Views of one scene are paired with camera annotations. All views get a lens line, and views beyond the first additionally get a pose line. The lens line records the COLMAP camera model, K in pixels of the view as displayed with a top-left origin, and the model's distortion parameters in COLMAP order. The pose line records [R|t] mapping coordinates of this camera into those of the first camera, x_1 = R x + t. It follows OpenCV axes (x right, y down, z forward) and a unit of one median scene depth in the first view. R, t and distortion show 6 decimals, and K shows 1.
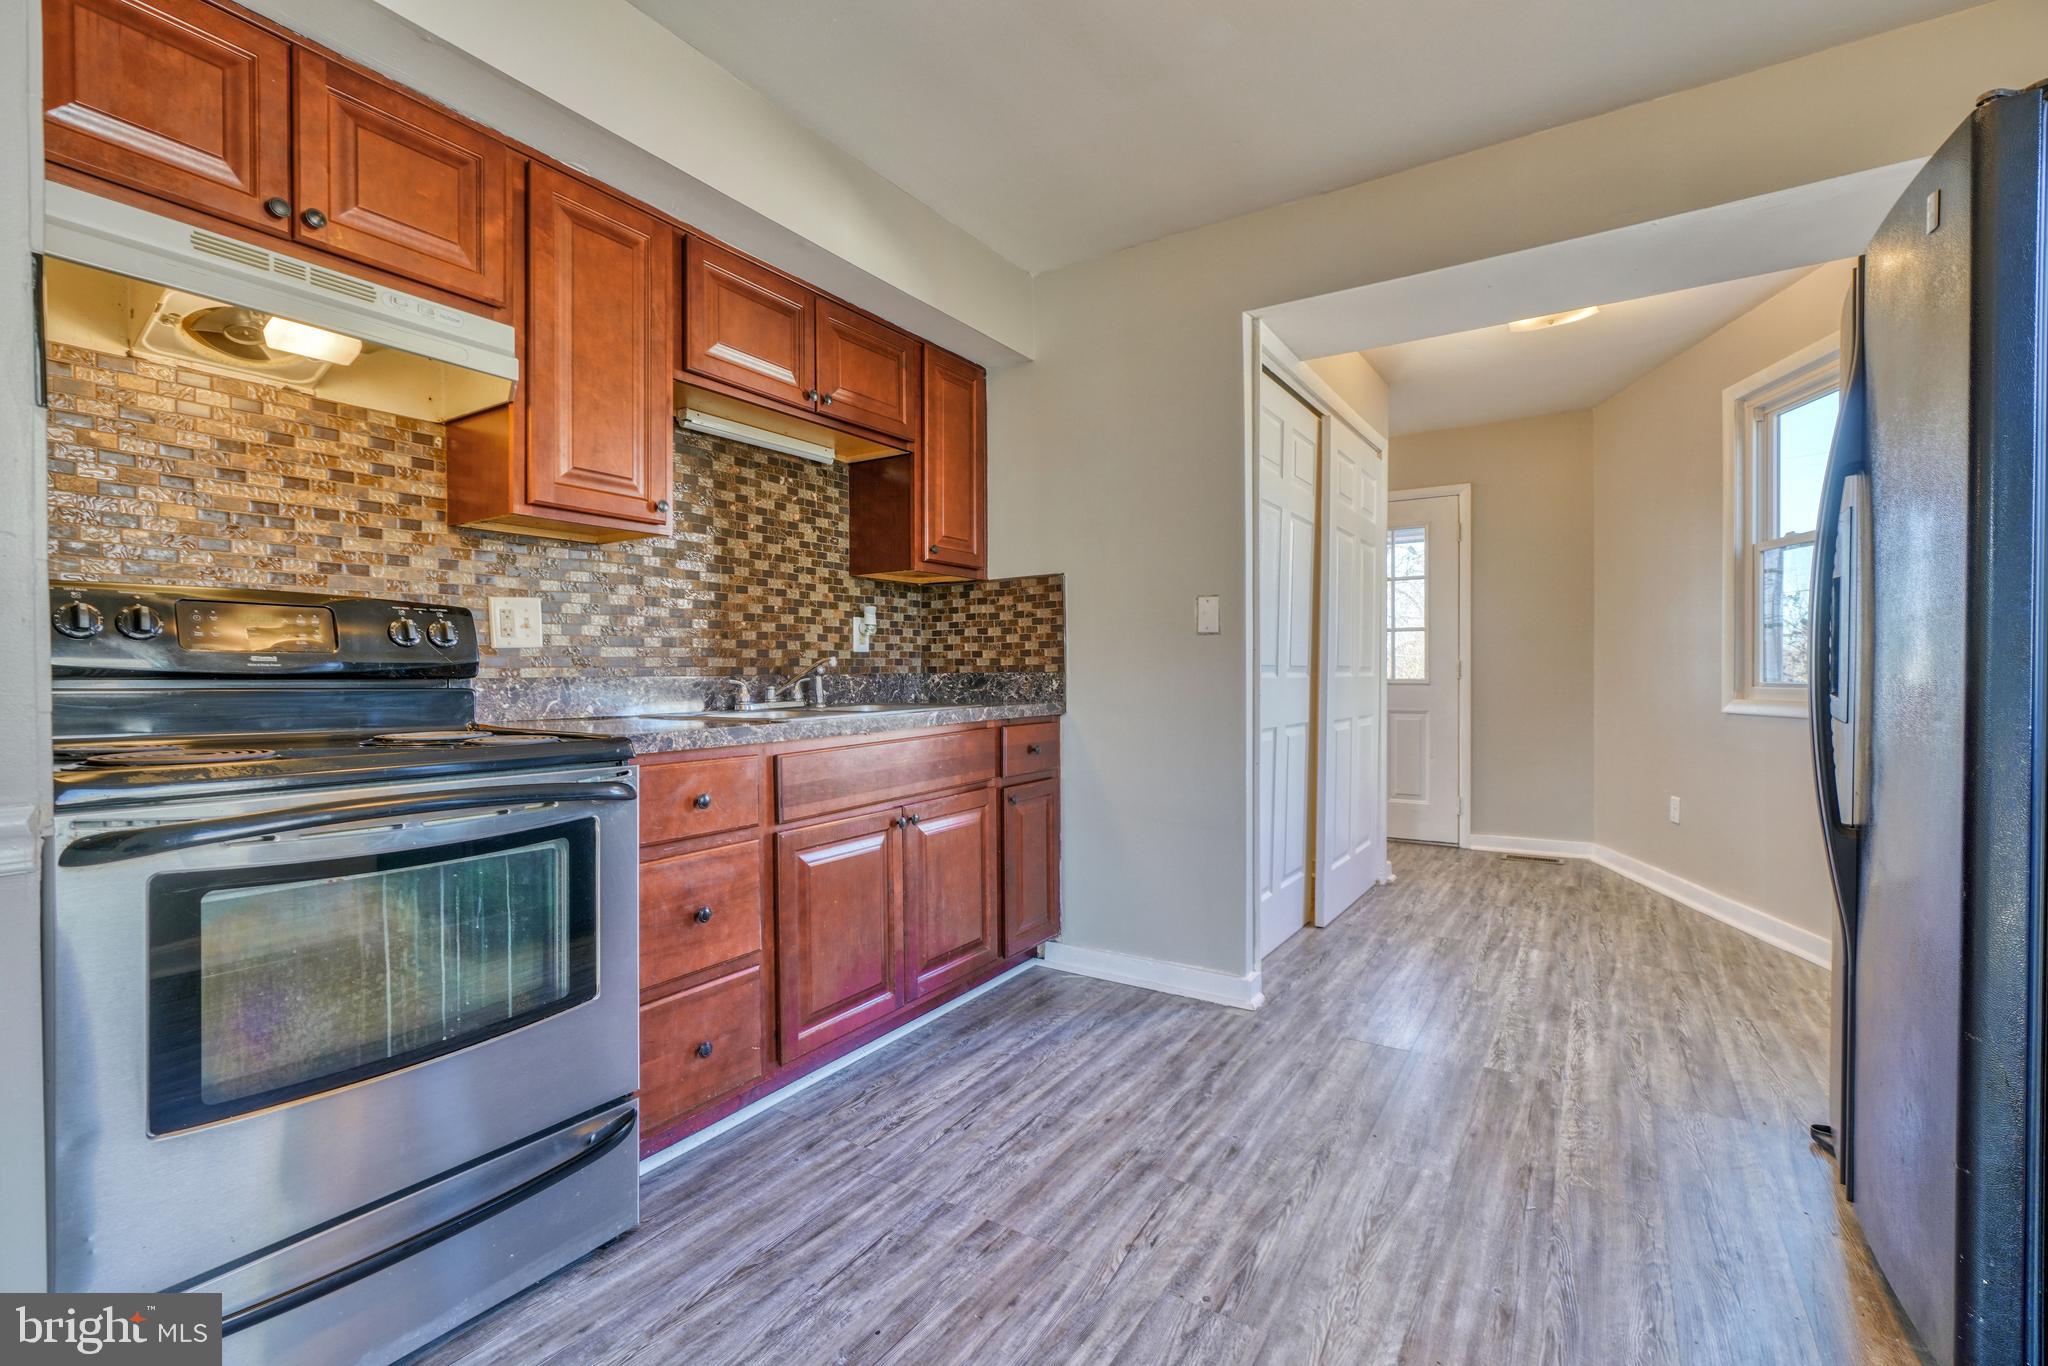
lens RADIAL K [[913.9, 0, 1013.9], [0, 913.9, 675.3], [0, 0, 1]] dist [-0.009813, 0.005387]
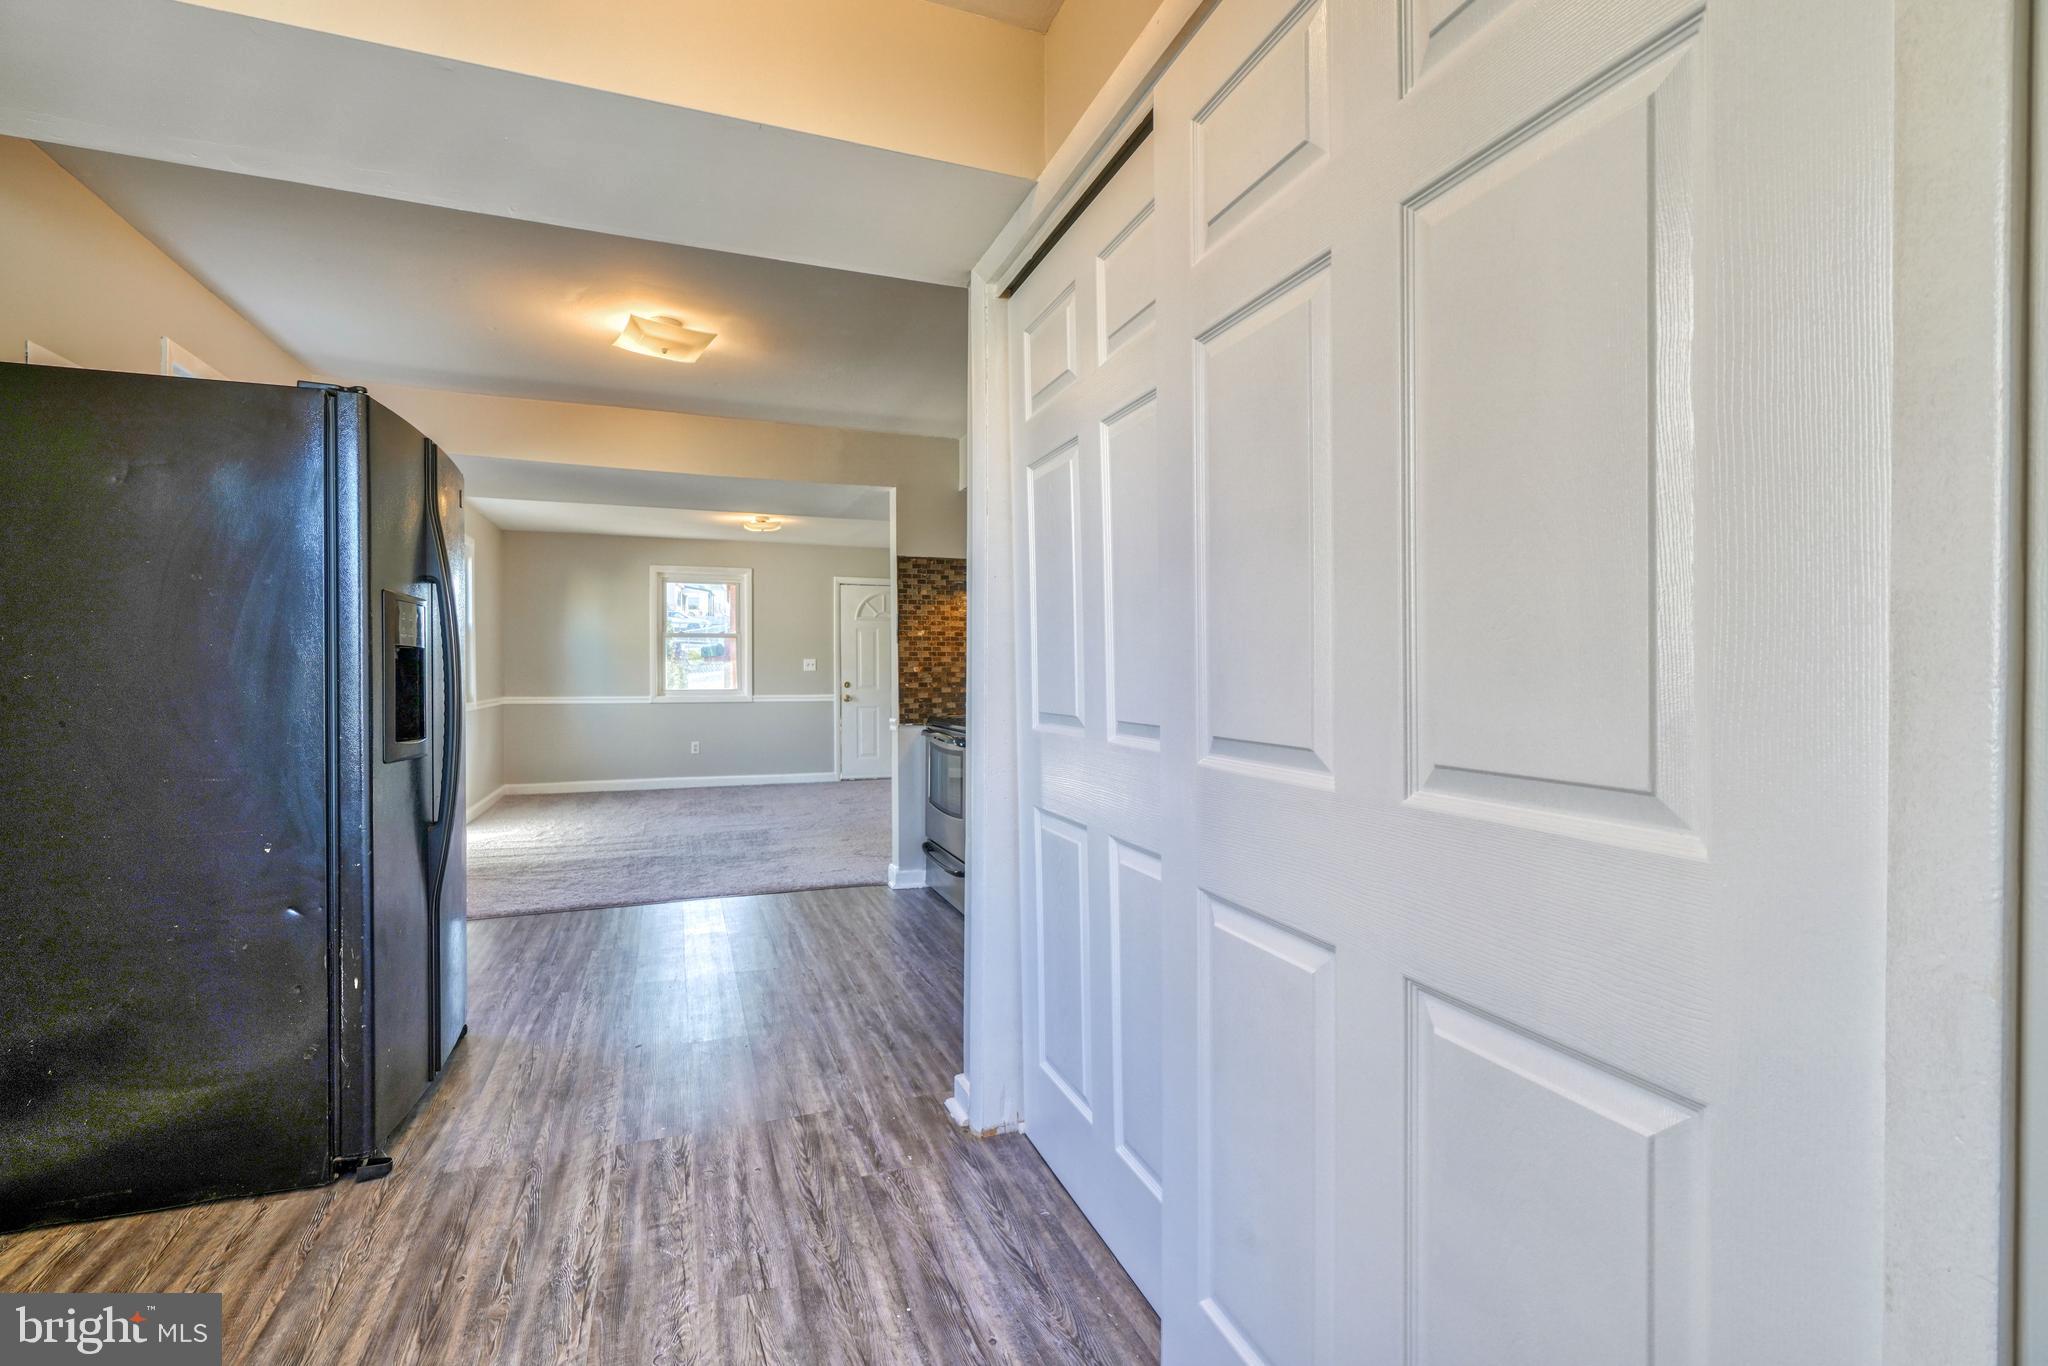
lens RADIAL K [[913.9, 0, 1014.9], [0, 913.9, 685.7], [0, 0, 1]] dist [-0.009813, 0.005387]
pose [[-0.595539, 0.011973, -0.803237, 1.116688], [-0.003827, 0.999835, 0.017741, -0.058207], [0.803317, 0.013639, -0.595395, 1.903564]]
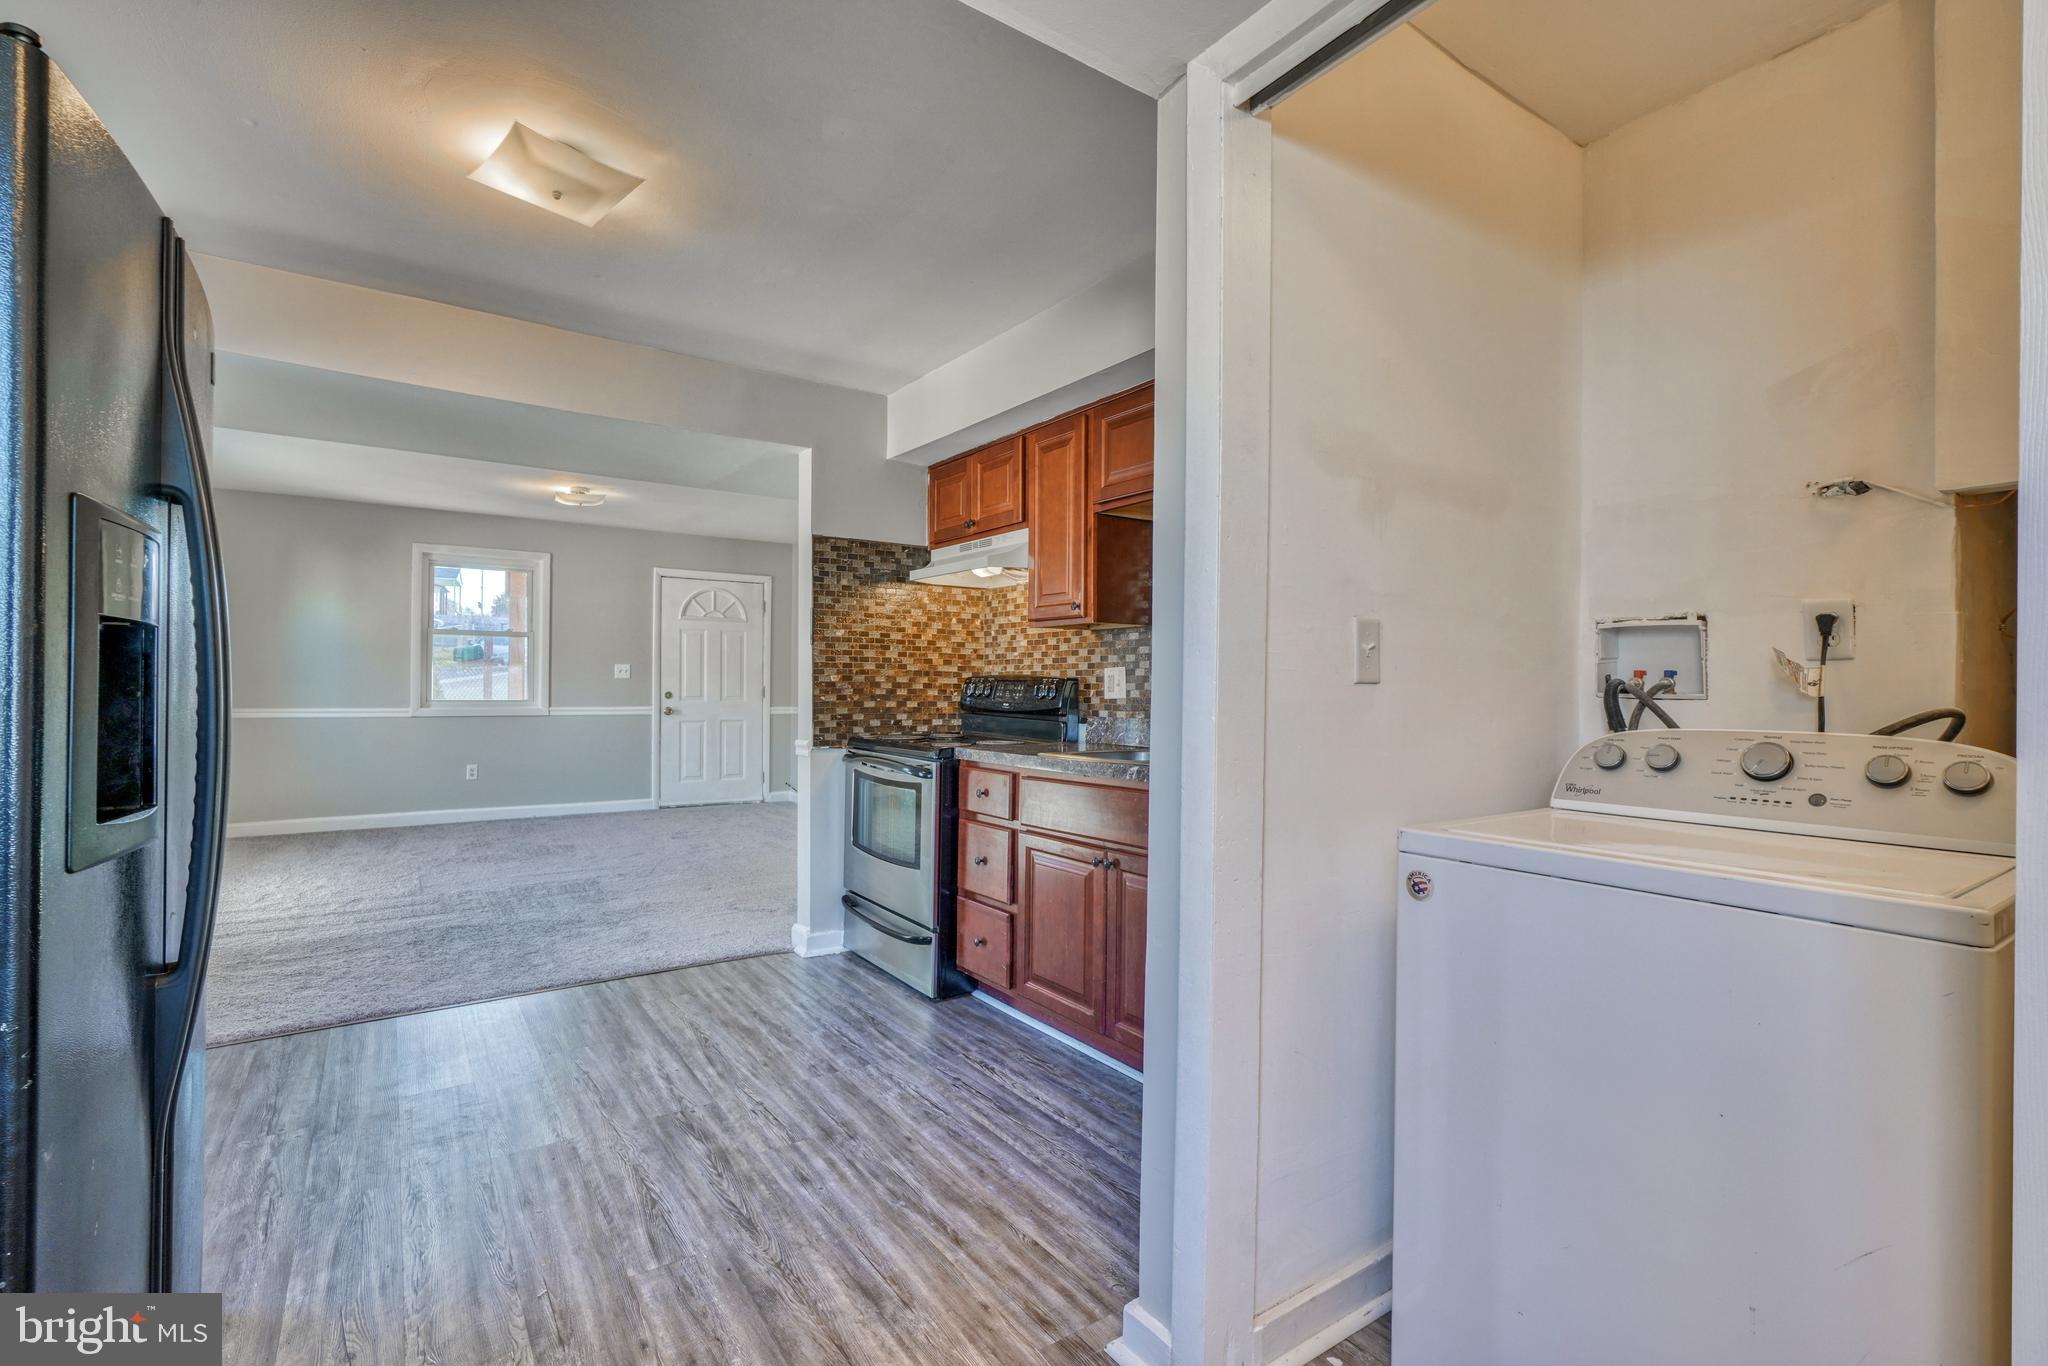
lens RADIAL K [[913.9, 0, 1016.0], [0, 913.9, 684.2], [0, 0, 1]] dist [-0.009813, 0.005387]
pose [[-0.382043, -0.003251, -0.924139, 0.978998], [-0.014177, 0.999897, 0.002344, -0.055192], [0.924036, 0.013997, -0.382050, 1.405964]]
